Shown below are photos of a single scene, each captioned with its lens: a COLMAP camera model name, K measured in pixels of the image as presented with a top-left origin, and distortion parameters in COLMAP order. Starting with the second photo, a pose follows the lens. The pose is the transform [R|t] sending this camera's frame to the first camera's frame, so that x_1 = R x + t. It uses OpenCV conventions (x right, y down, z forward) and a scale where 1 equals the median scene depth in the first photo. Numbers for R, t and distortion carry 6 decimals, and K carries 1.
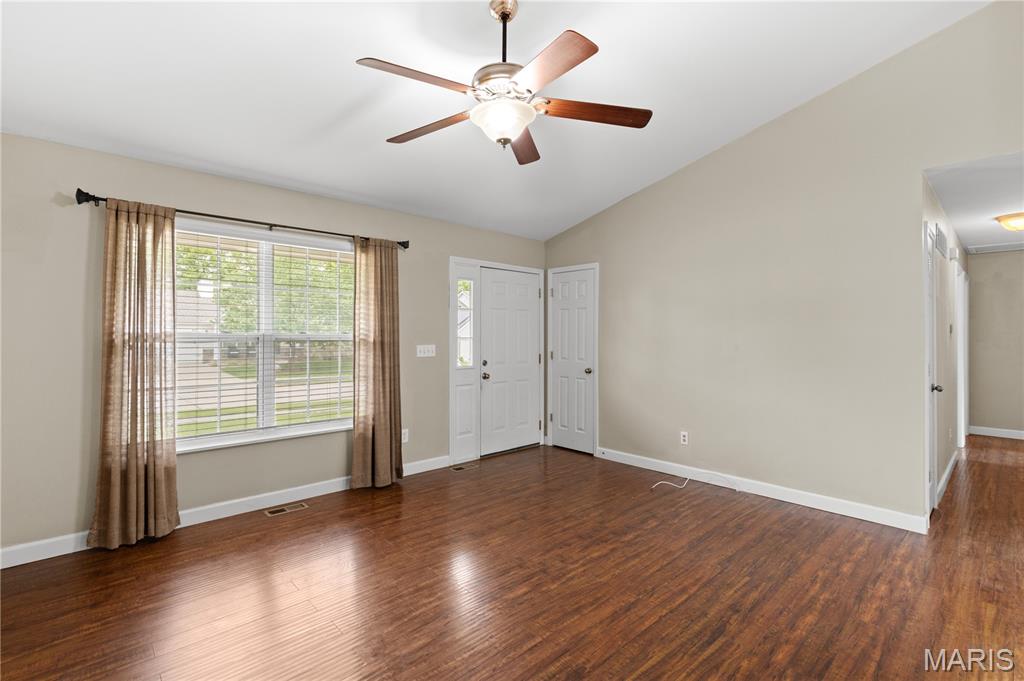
lens RADIAL K [[468.3, 0, 515.5], [0, 468.3, 332.5], [0, 0, 1]] dist [0.001046, -0.000447]
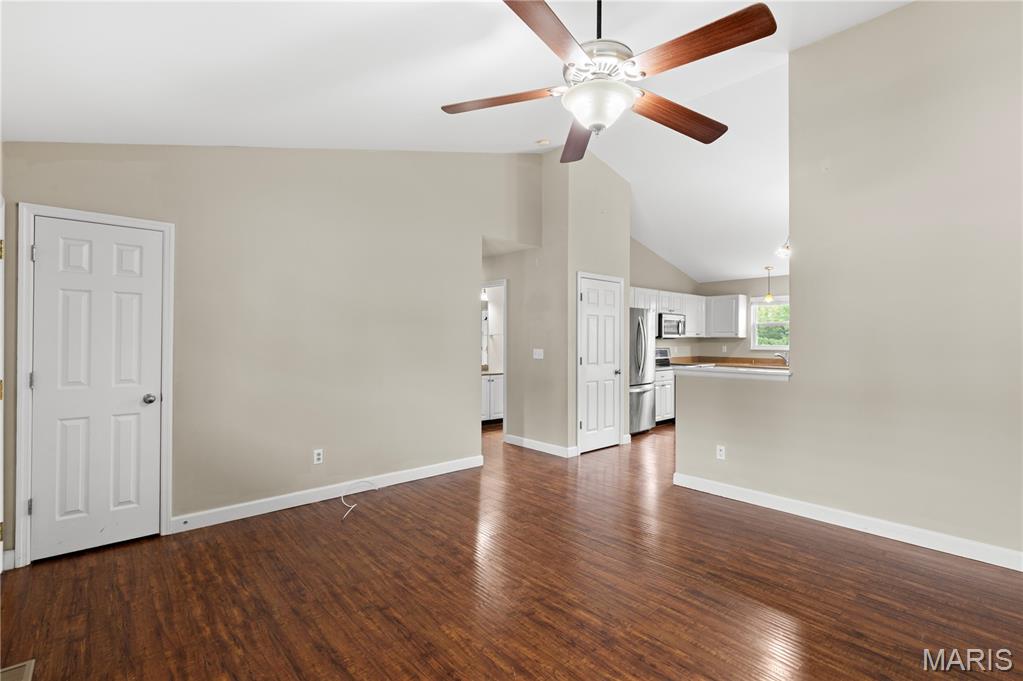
lens RADIAL K [[467.9, 0, 509.1], [0, 467.9, 338.8], [0, 0, 1]] dist [0.001046, -0.000447]
pose [[0.036243, 0.001883, 0.999341, -0.650814], [-0.006880, 0.999975, -0.001635, 0.003530], [-0.999319, -0.006816, 0.036255, 0.787301]]
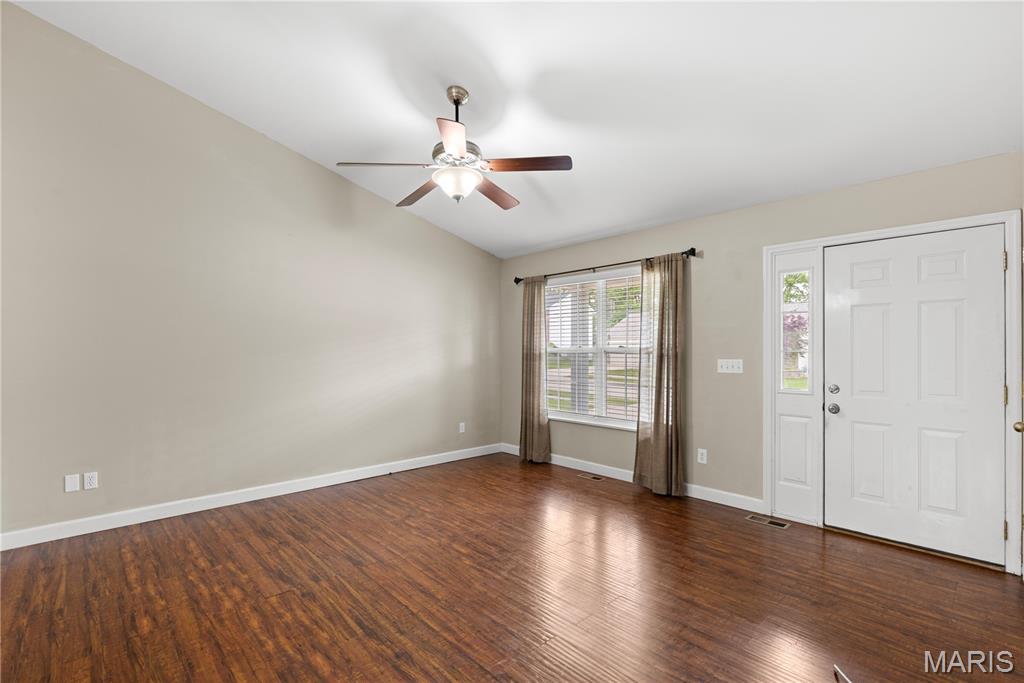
lens RADIAL K [[468.3, 0, 516.1], [0, 468.3, 350.6], [0, 0, 1]] dist [0.001046, -0.000447]
pose [[0.002901, -0.004716, -0.999985, 0.890239], [0.002598, 0.999986, -0.004709, 0.018158], [0.999992, -0.002584, 0.002913, 0.803026]]
